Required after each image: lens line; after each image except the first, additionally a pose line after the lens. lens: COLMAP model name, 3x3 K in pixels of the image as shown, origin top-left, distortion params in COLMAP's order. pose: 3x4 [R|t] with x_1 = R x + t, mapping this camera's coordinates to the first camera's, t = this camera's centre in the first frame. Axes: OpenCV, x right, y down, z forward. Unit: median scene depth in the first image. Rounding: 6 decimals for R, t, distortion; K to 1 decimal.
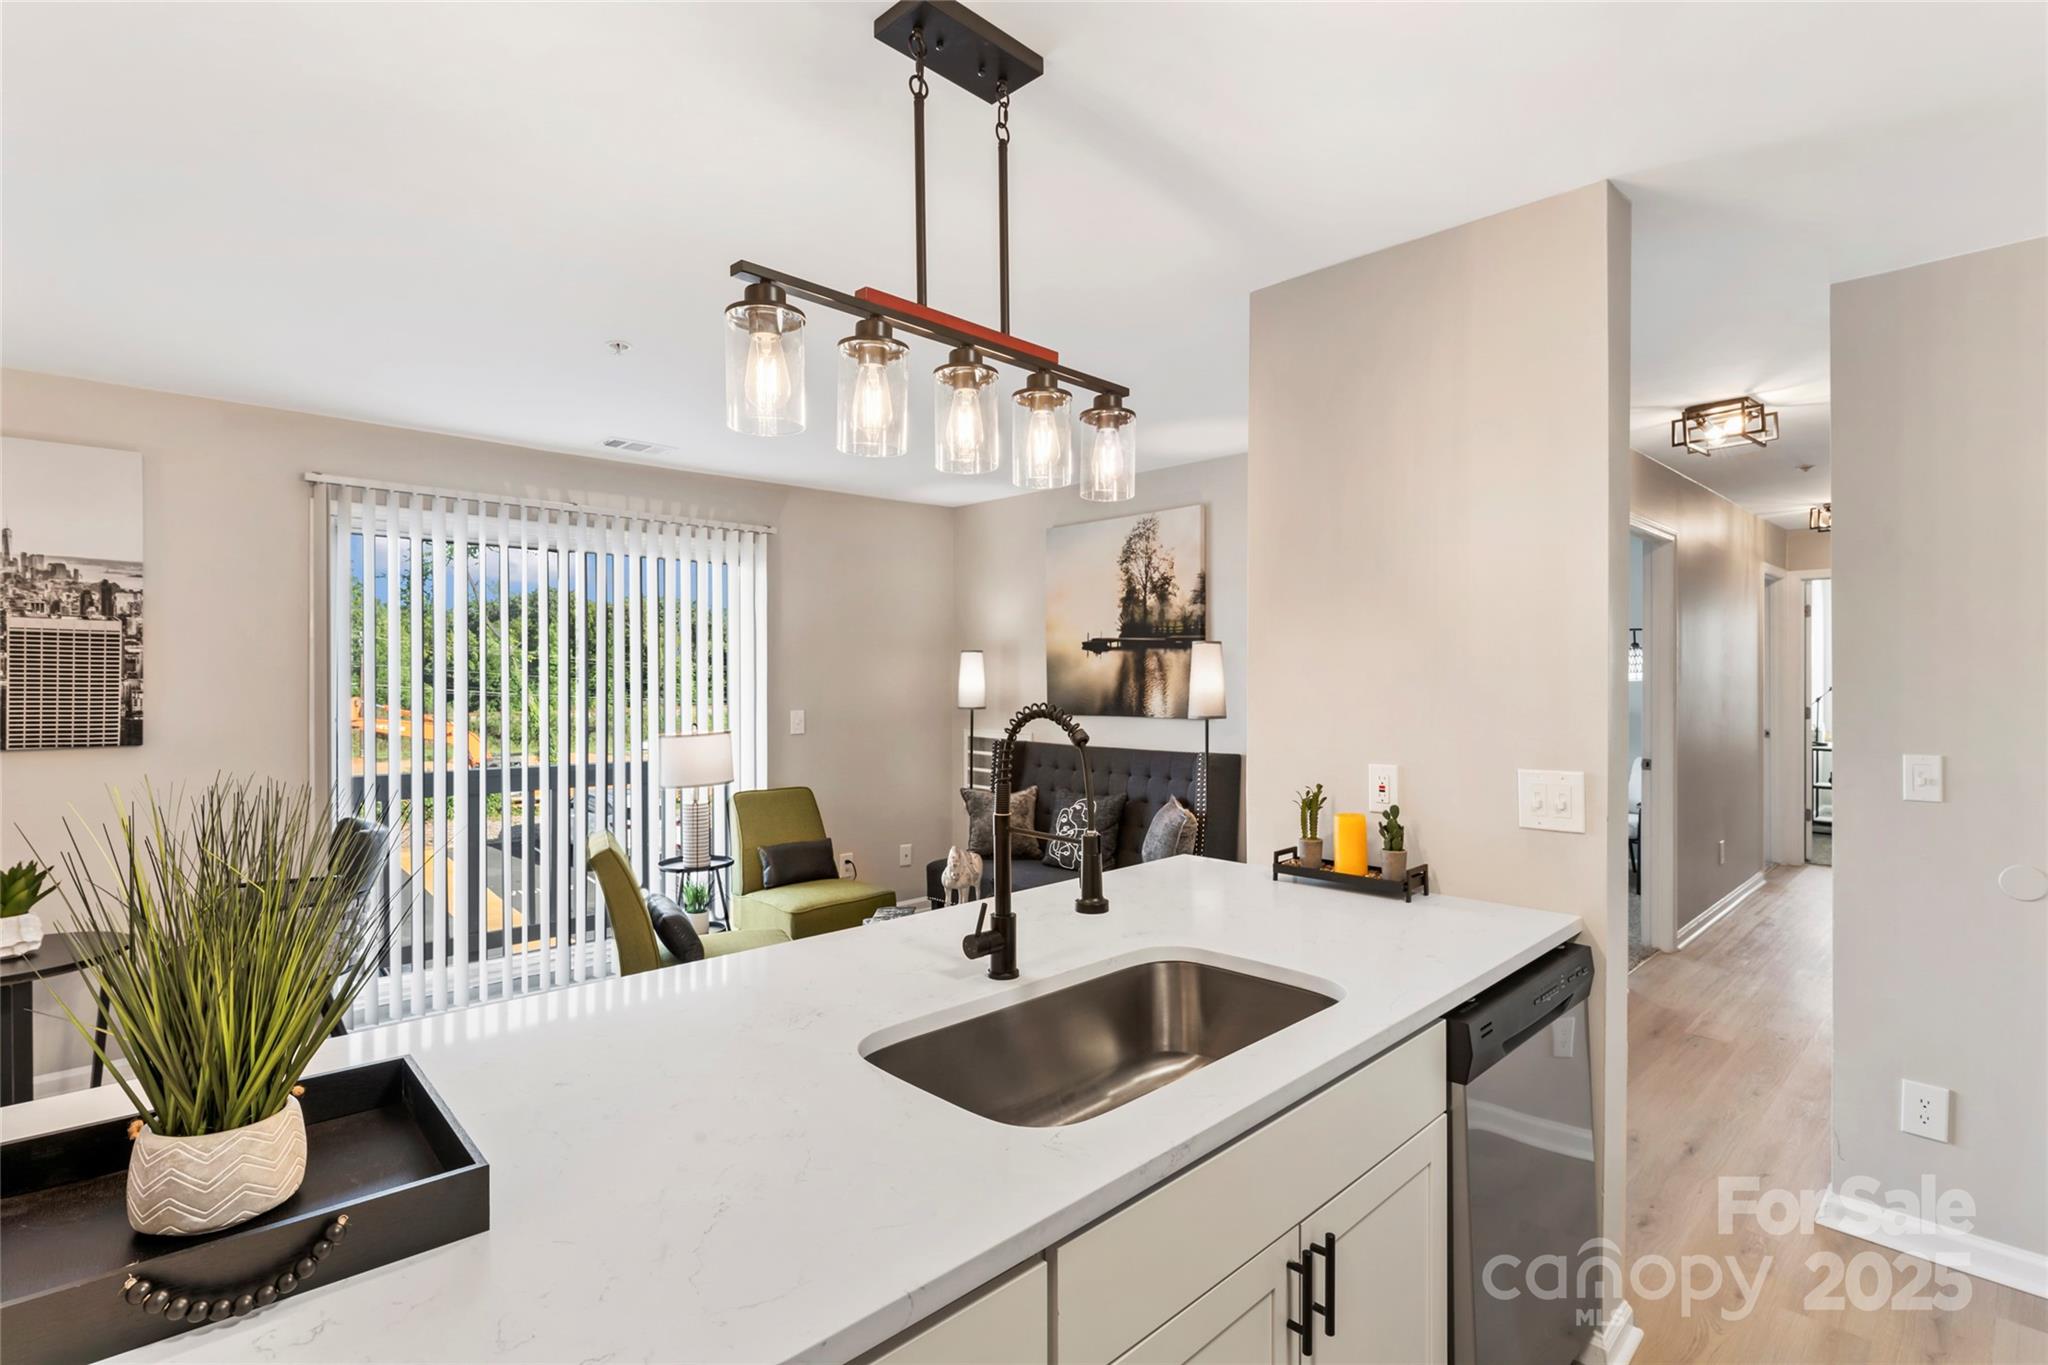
lens RADIAL K [[977.2, 0, 1024.0], [0, 977.2, 674.6], [0, 0, 1]] dist [-0.002074, -0.000124]
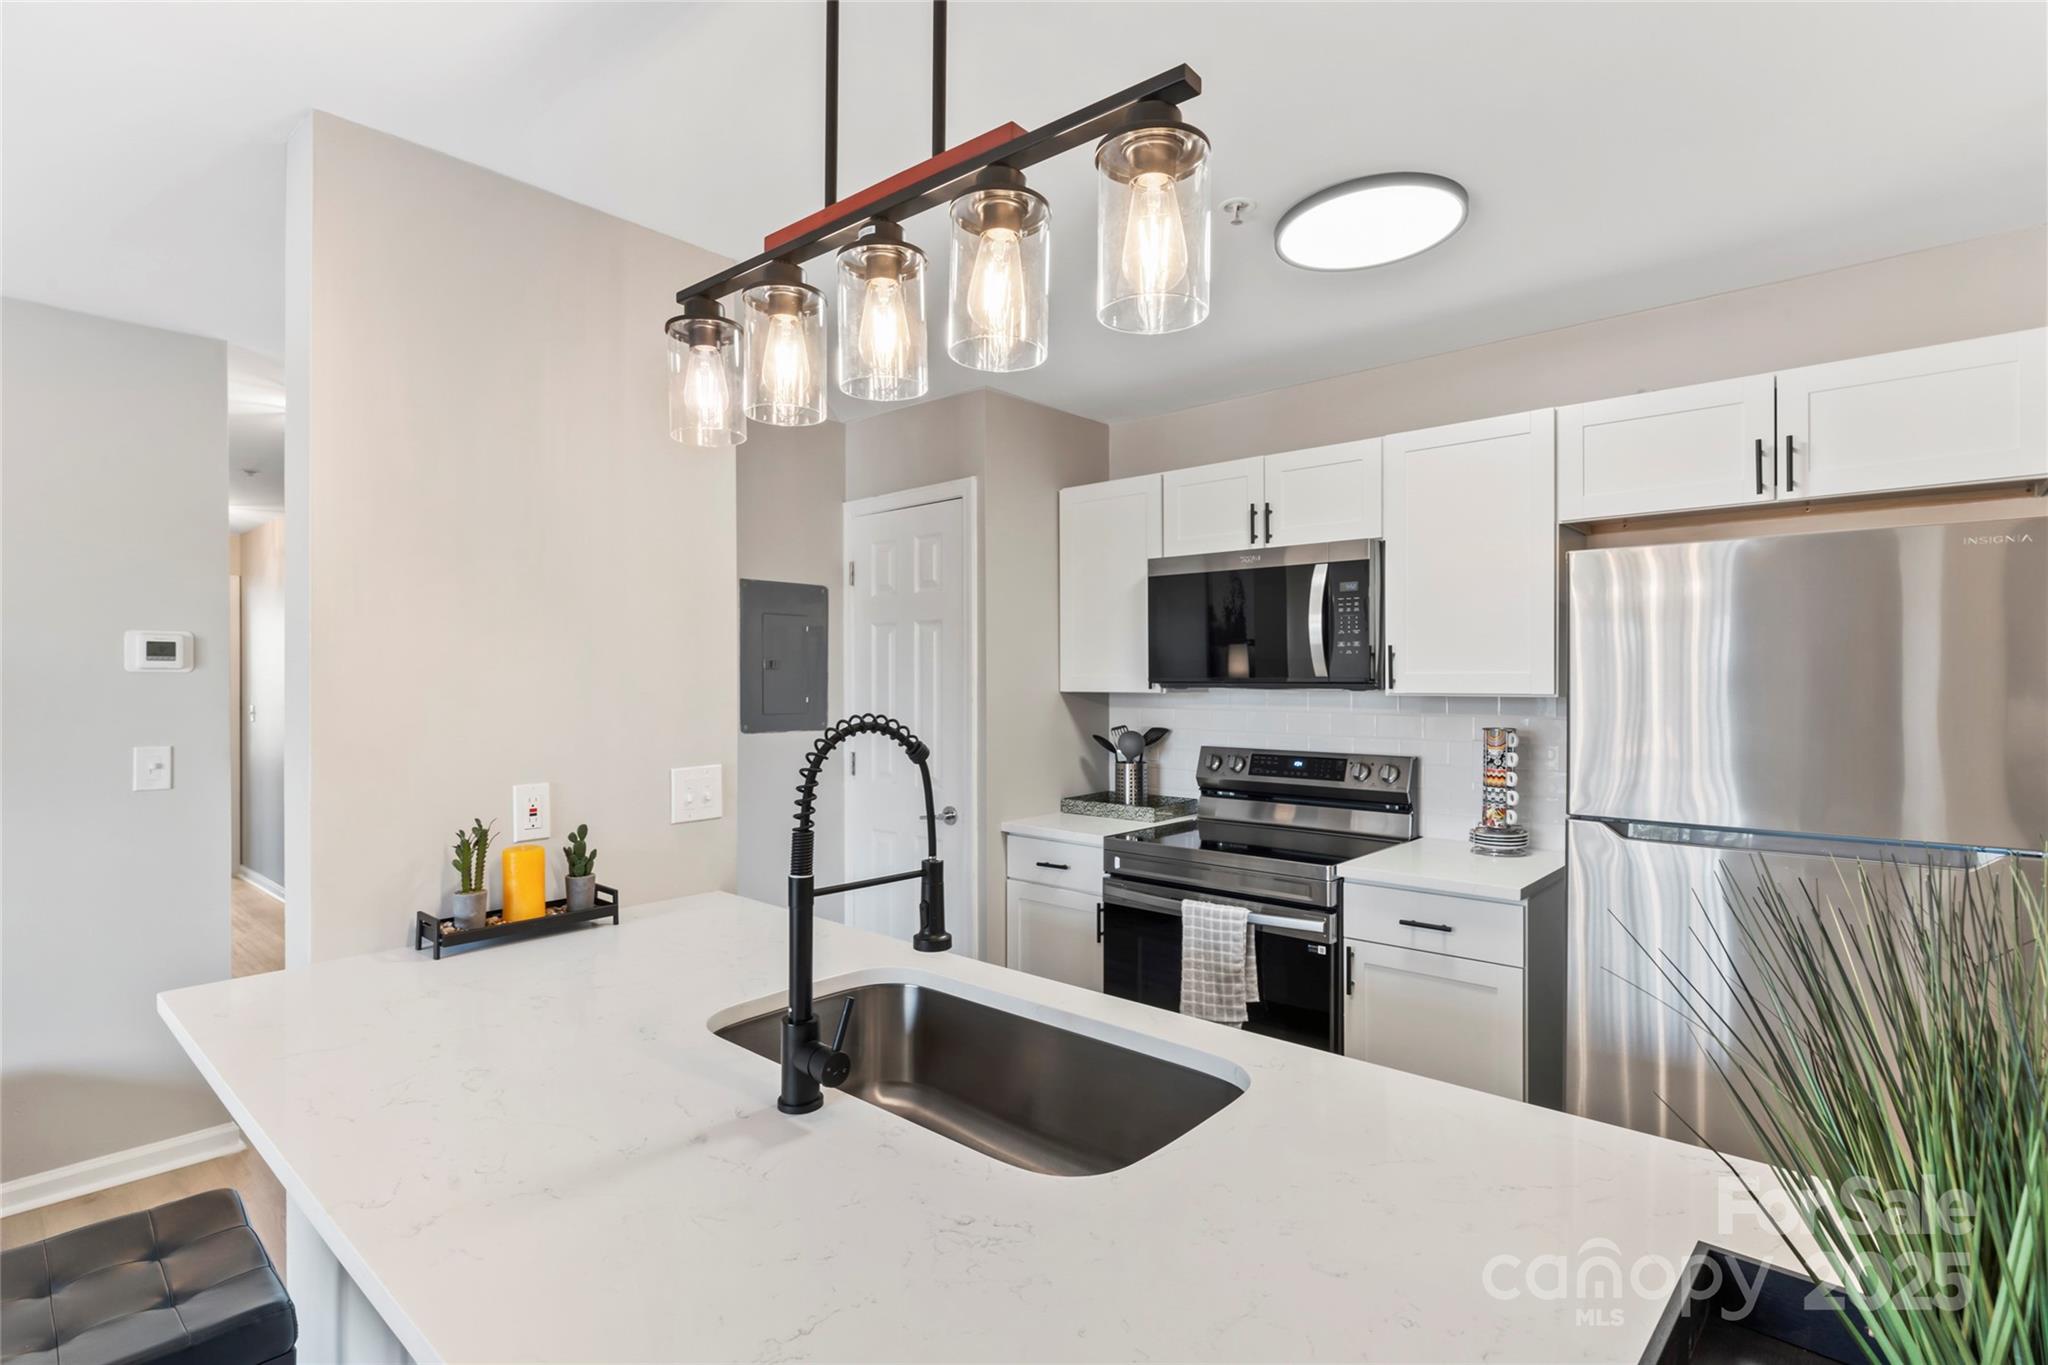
lens RADIAL K [[988.3, 0, 1029.9], [0, 988.3, 686.4], [0, 0, 1]] dist [-0.003742, -0.000397]
pose [[-0.078980, -0.005826, 0.996859, -0.255985], [0.002046, 0.999980, 0.006006, 0.000459], [-0.996874, 0.002514, -0.078967, 0.297943]]
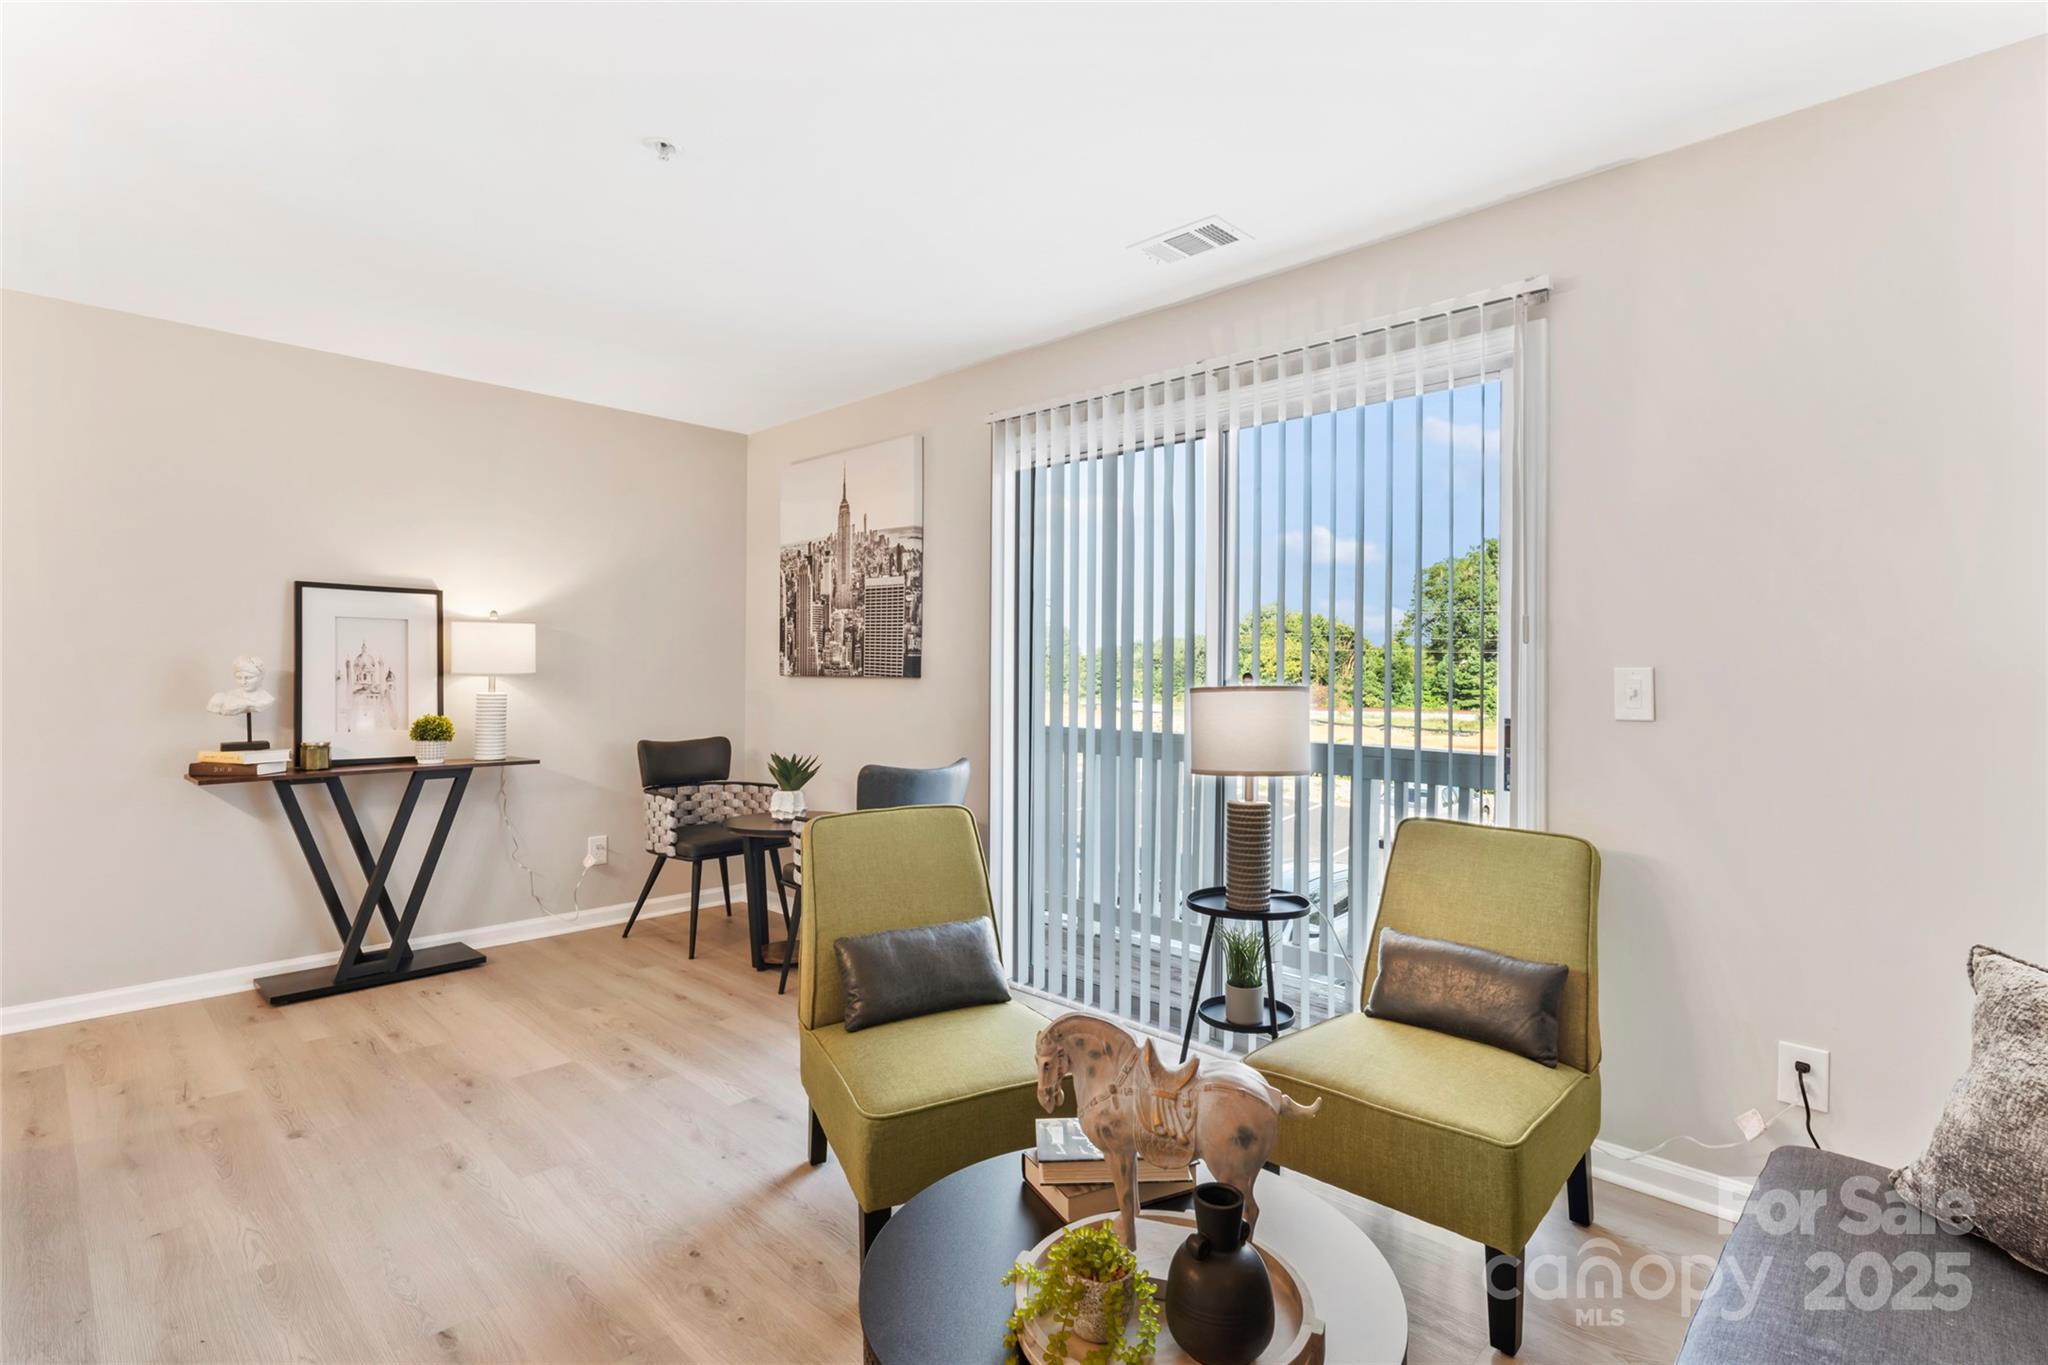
lens RADIAL K [[1019.1, 0, 1024.0], [0, 1019.1, 682.5], [0, 0, 1]] dist [-0.049453, -0.000085]
pose [[0.031662, 0.002339, -0.999496, 0.254132], [-0.002410, 0.999995, 0.002264, 0.054095], [0.999496, 0.002337, 0.031667, 0.784699]]
